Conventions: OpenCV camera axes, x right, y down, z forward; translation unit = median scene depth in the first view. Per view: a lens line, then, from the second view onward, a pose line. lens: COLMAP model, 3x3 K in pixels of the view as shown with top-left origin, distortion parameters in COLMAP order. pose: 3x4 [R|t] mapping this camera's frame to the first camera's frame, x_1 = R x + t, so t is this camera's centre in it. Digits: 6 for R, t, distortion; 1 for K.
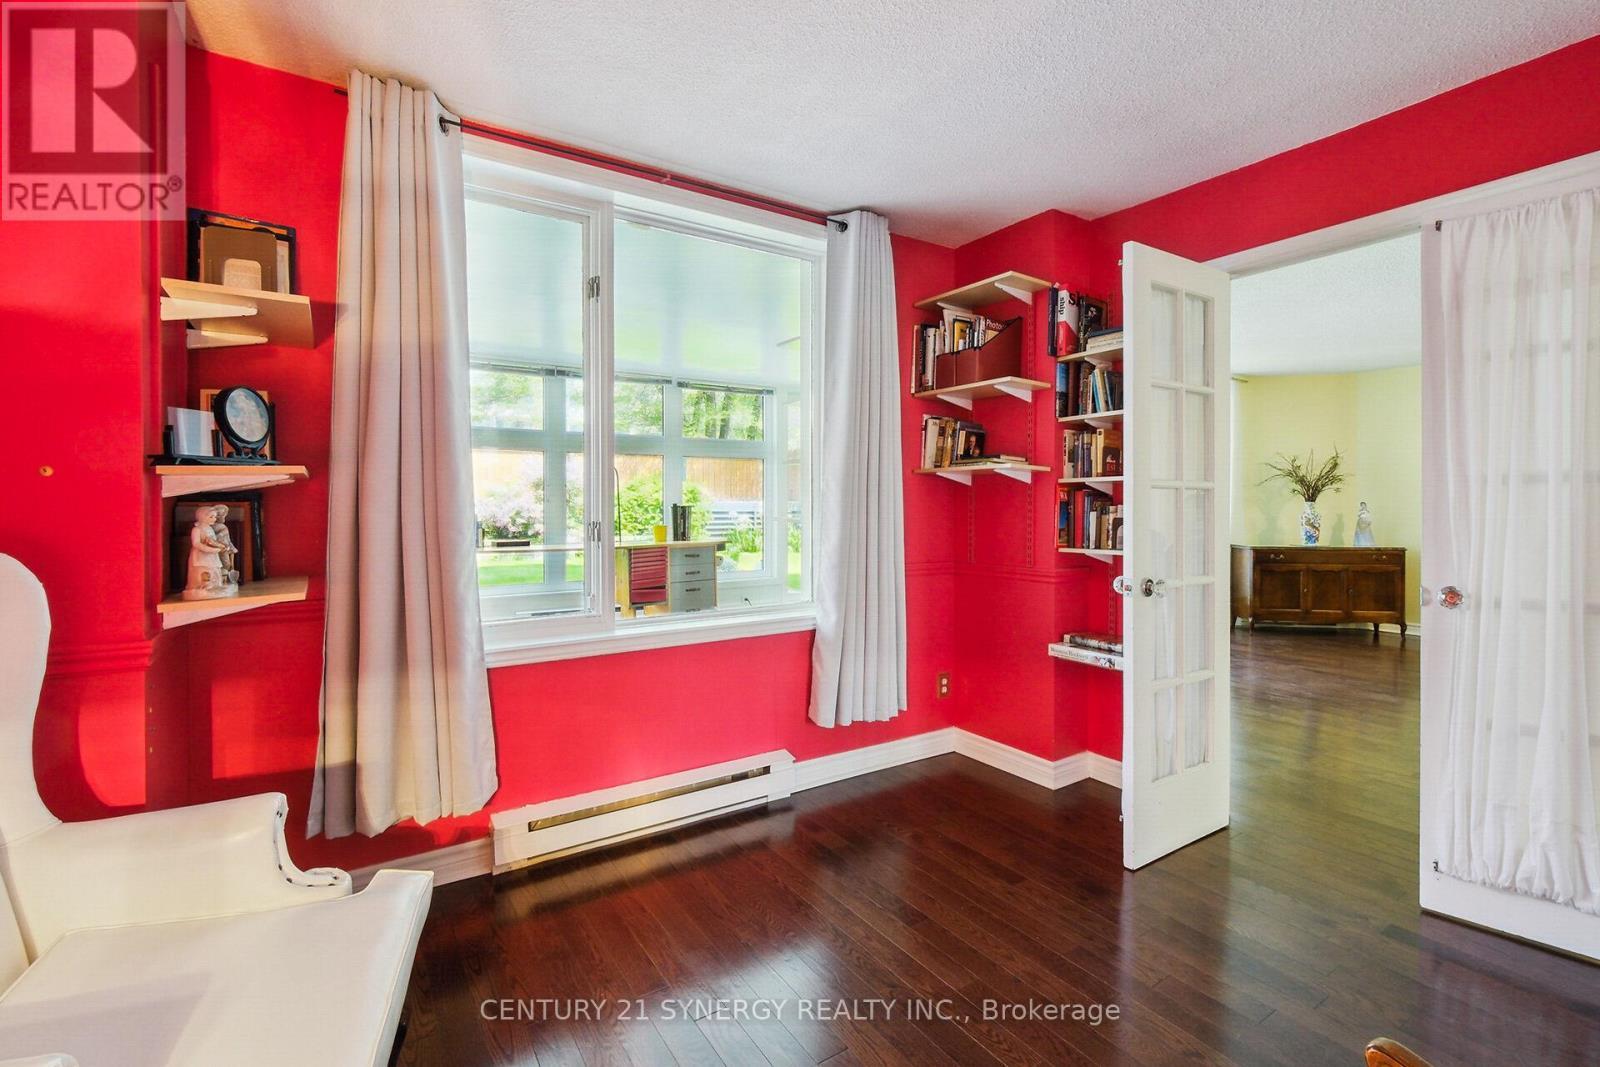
lens RADIAL K [[721.3, 0, 800.0], [0, 721.3, 519.9], [0, 0, 1]] dist [-0.001291, -0.000042]
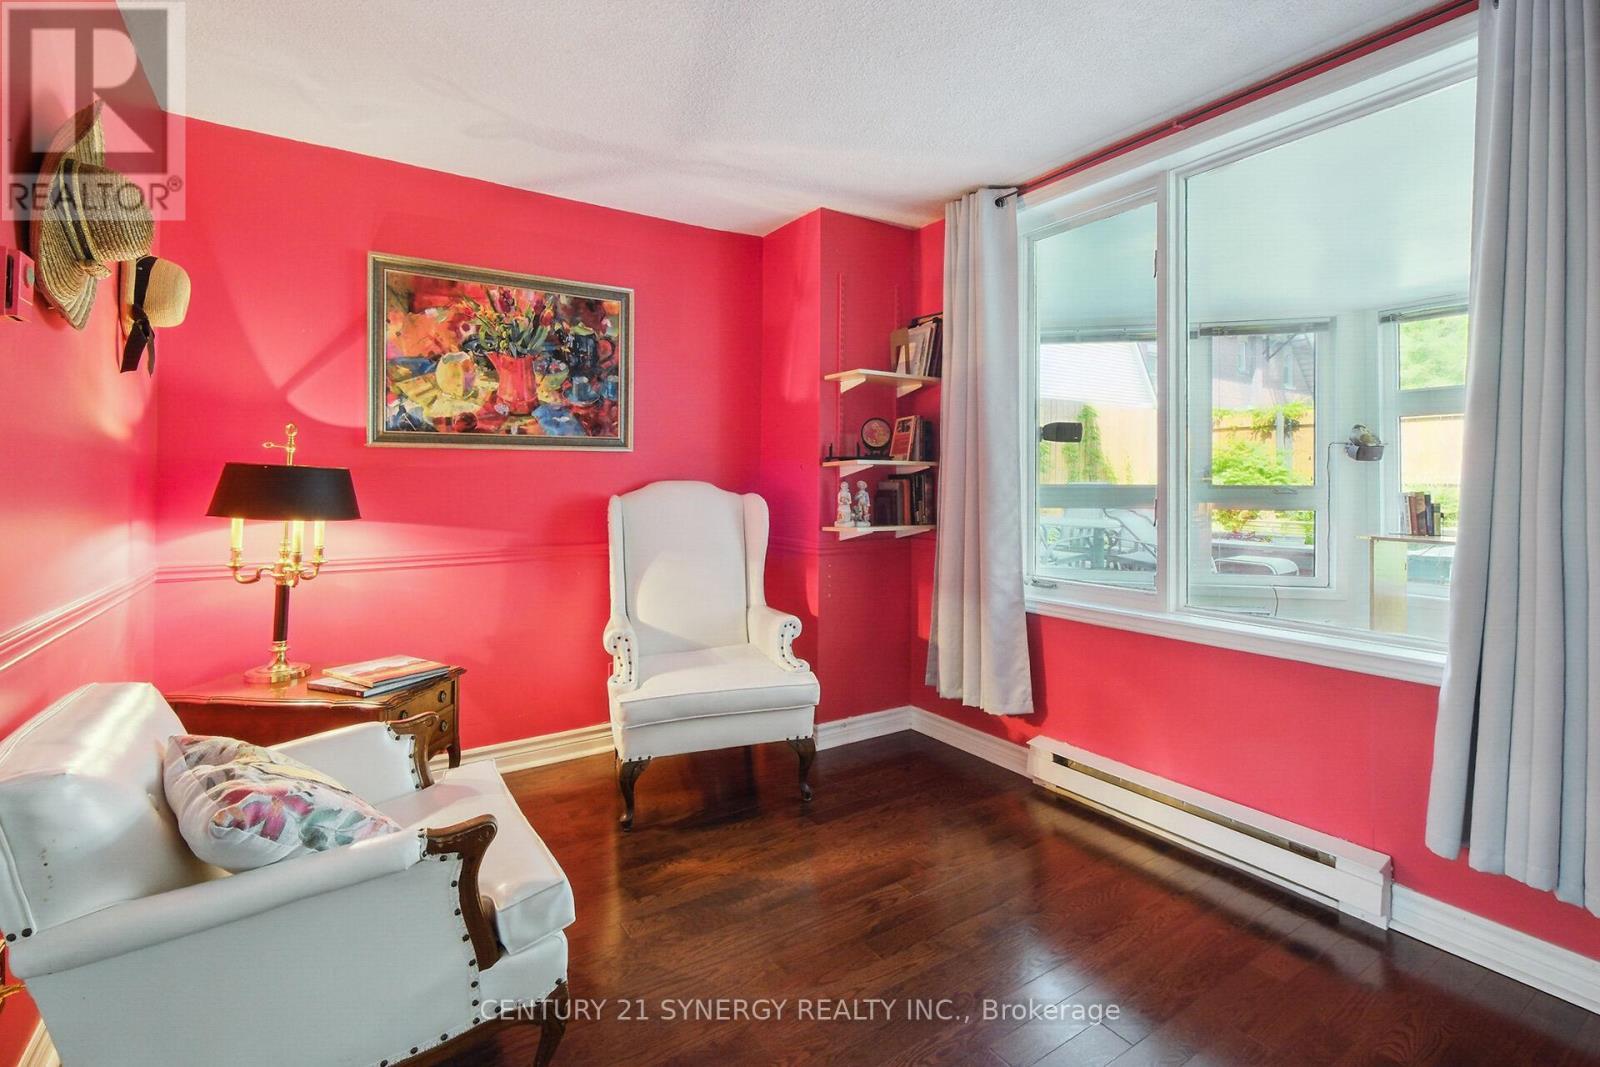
lens RADIAL K [[721.3, 0, 795.5], [0, 721.3, 489.5], [0, 0, 1]] dist [-0.001291, -0.000042]
pose [[-0.010531, 0.002690, -0.999941, 0.756223], [-0.027945, 0.999605, 0.002984, 0.001037], [0.999554, 0.027975, -0.010452, 0.556107]]
